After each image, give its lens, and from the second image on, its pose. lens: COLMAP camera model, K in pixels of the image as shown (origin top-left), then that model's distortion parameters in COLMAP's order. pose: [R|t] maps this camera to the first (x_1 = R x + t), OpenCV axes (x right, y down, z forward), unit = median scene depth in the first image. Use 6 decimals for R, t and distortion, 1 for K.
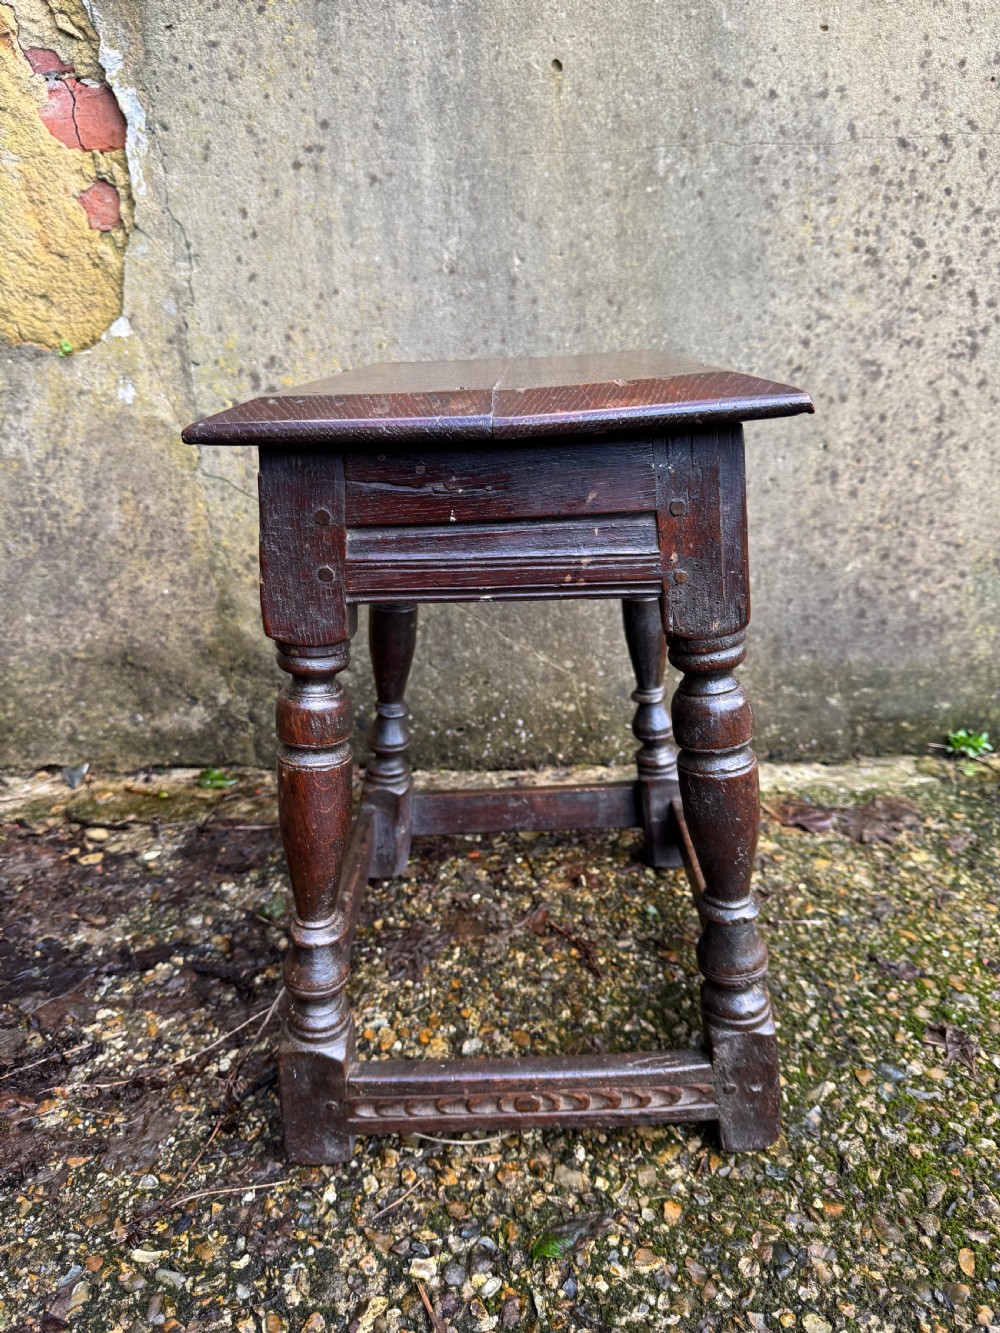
lens RADIAL K [[963.8, 0, 494.5], [0, 963.8, 670.0], [0, 0, 1]] dist [-0.012906, -0.001591]
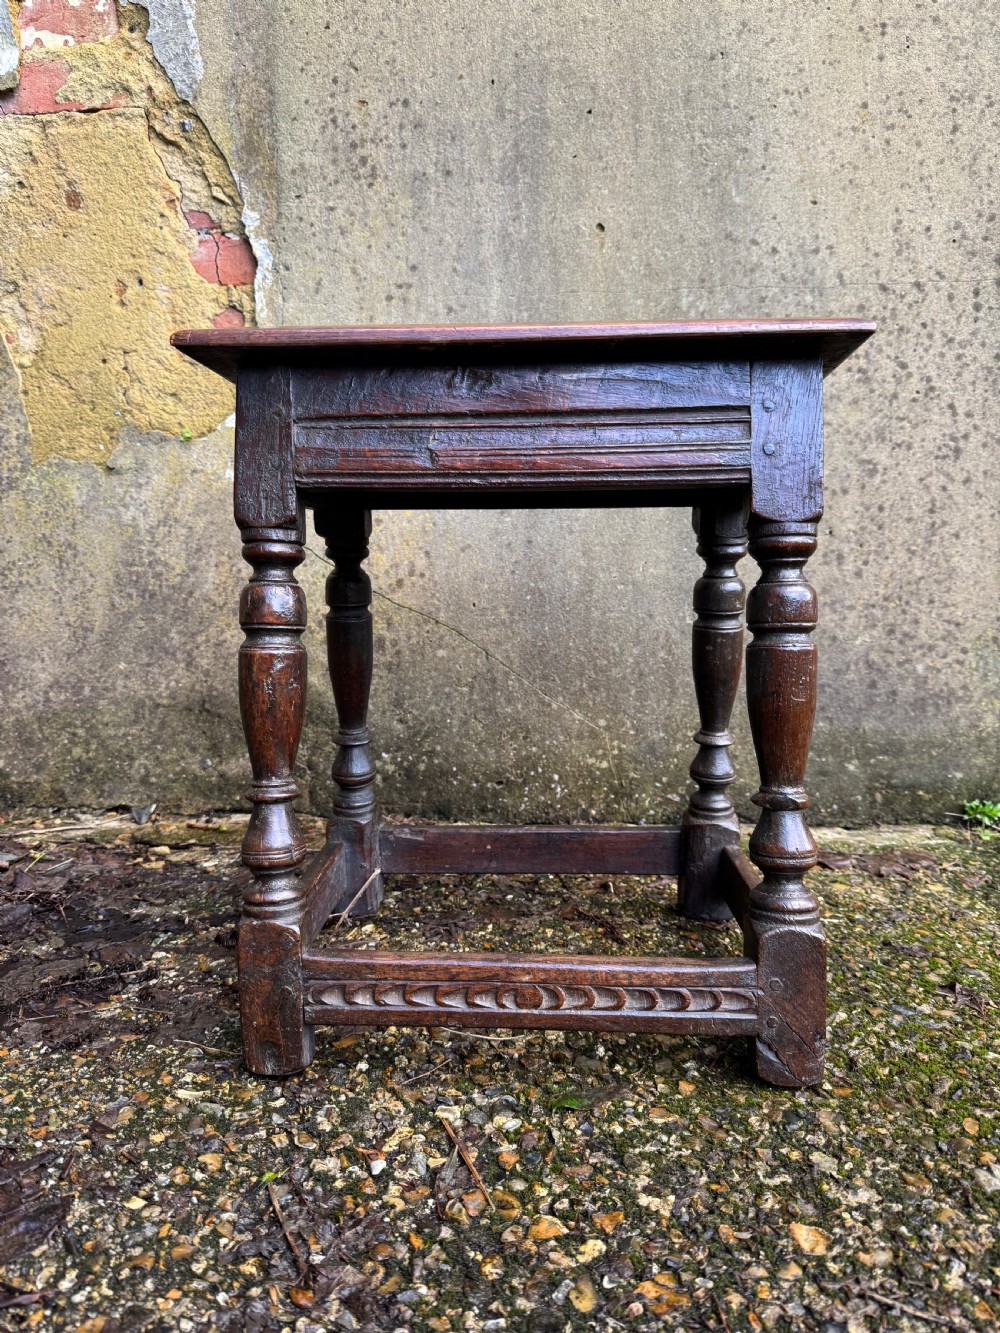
lens RADIAL K [[954.9, 0, 500.1], [0, 954.9, 670.6], [0, 0, 1]] dist [0.007632, -0.024091]
pose [[0.998492, 0.032844, -0.043996, 0.009986], [-0.042471, 0.969883, -0.239841, 0.295375], [0.034794, 0.241348, 0.969815, -0.100175]]
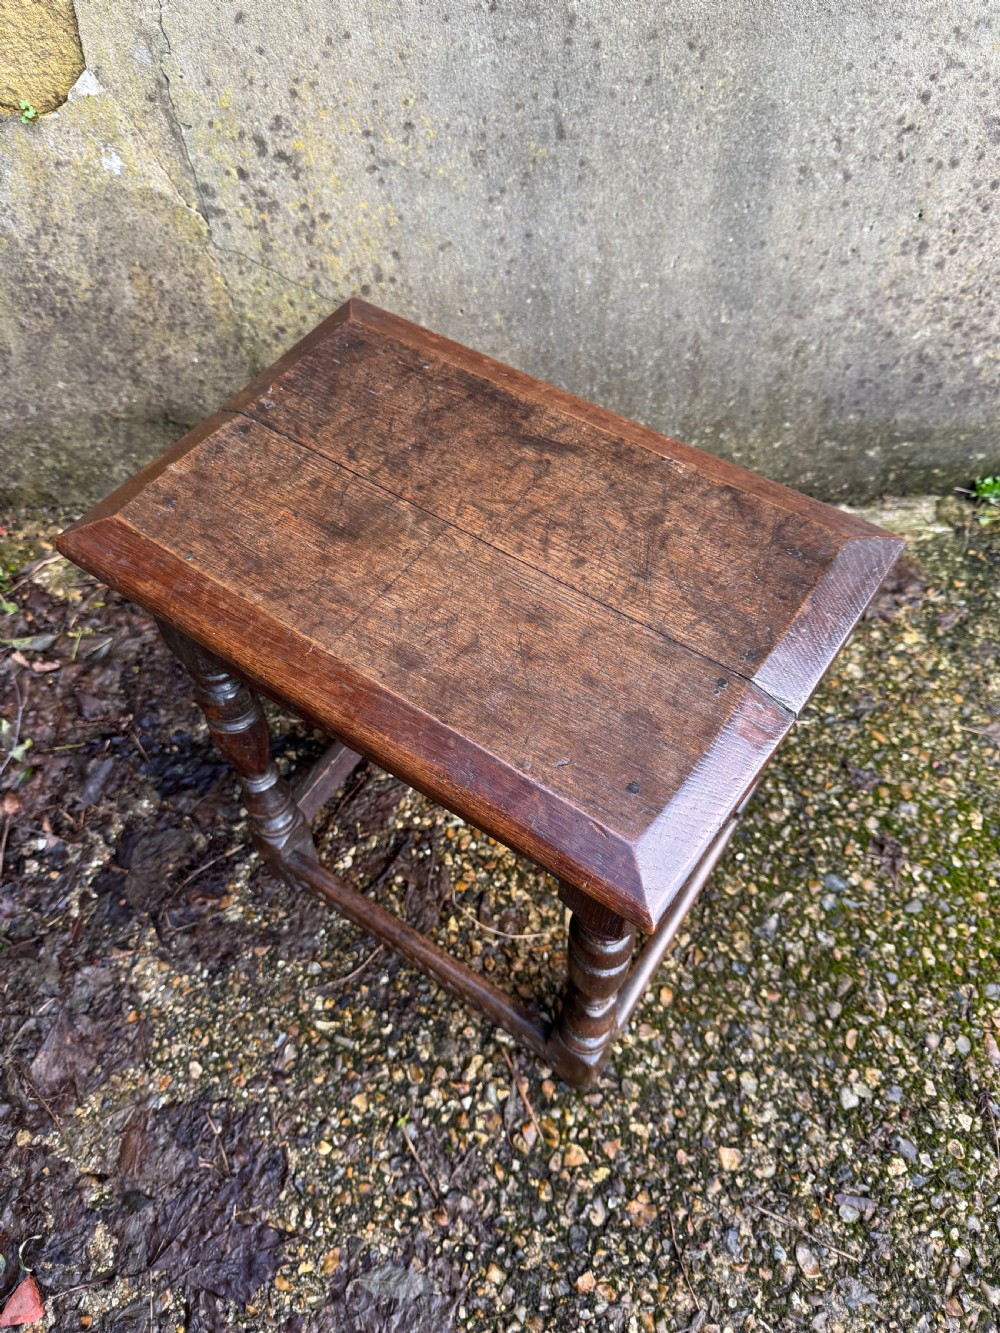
lens RADIAL K [[956.1, 0, 501.7], [0, 956.1, 674.6], [0, 0, 1]] dist [0.027984, -0.079968]
pose [[0.999924, -0.006481, -0.010445, -0.042605], [0.011456, 0.799365, 0.600737, -0.582428], [0.004456, -0.600811, 0.799379, 0.072585]]
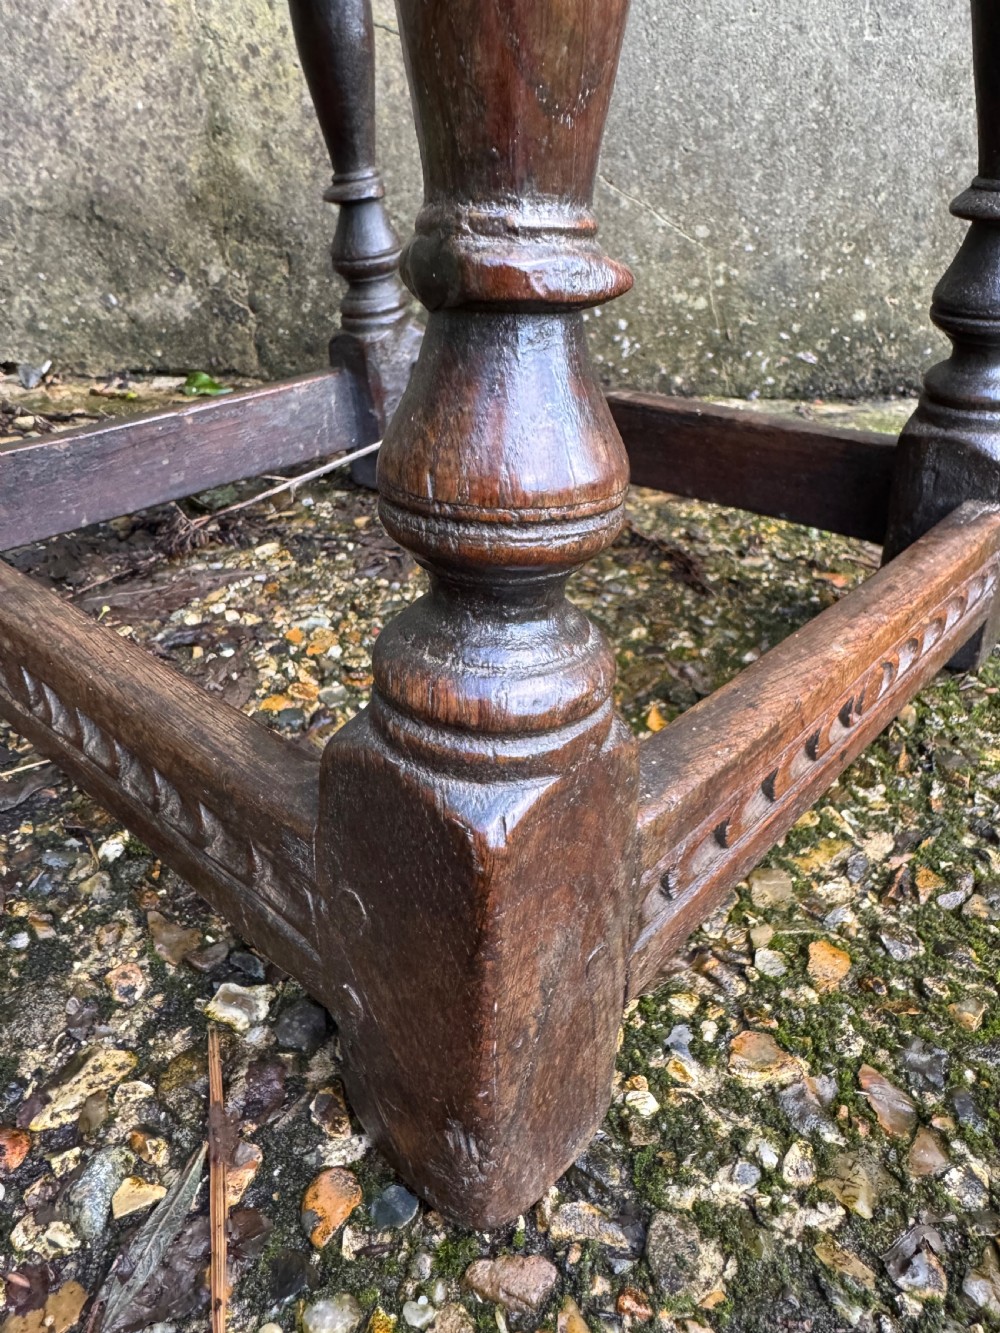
lens RADIAL K [[945.4, 0, 500.2], [0, 945.4, 596.6], [0, 0, 1]] dist [-0.005266, 0.004451]
pose [[0.988844, 0.078460, -0.126617, 0.062085], [-0.066333, 0.993041, 0.097310, 0.285161], [0.133371, -0.087826, 0.987167, 0.444317]]
